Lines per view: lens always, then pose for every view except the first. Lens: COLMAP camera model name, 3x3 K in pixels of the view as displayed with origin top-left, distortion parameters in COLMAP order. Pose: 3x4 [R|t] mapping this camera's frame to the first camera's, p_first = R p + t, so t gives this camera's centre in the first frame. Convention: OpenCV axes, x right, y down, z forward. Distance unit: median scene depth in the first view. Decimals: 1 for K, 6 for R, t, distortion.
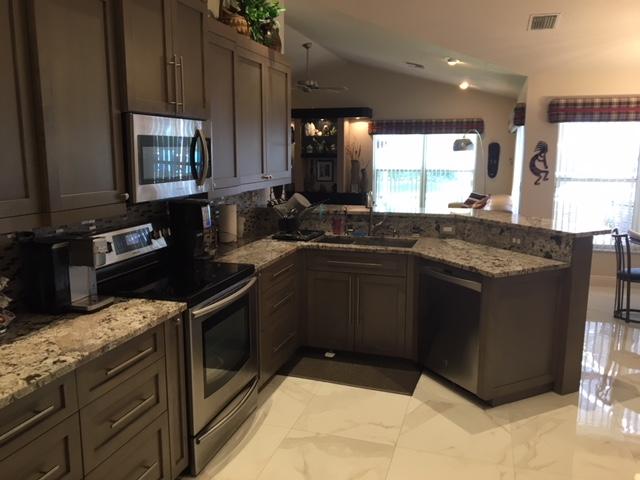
lens RADIAL K [[539.3, 0, 321.1], [0, 539.3, 241.4], [0, 0, 1]] dist [0.062460, -0.087208]
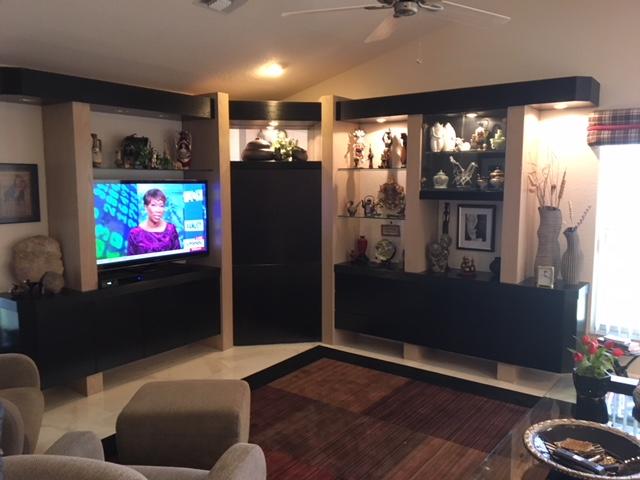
lens RADIAL K [[539.3, 0, 317.2], [0, 539.3, 241.2], [0, 0, 1]] dist [0.062460, -0.087208]
pose [[0.949241, 0.034503, -0.312651, 0.024615], [-0.051257, 0.997647, -0.045523, -0.094793], [0.310345, 0.059238, 0.948776, 0.542215]]
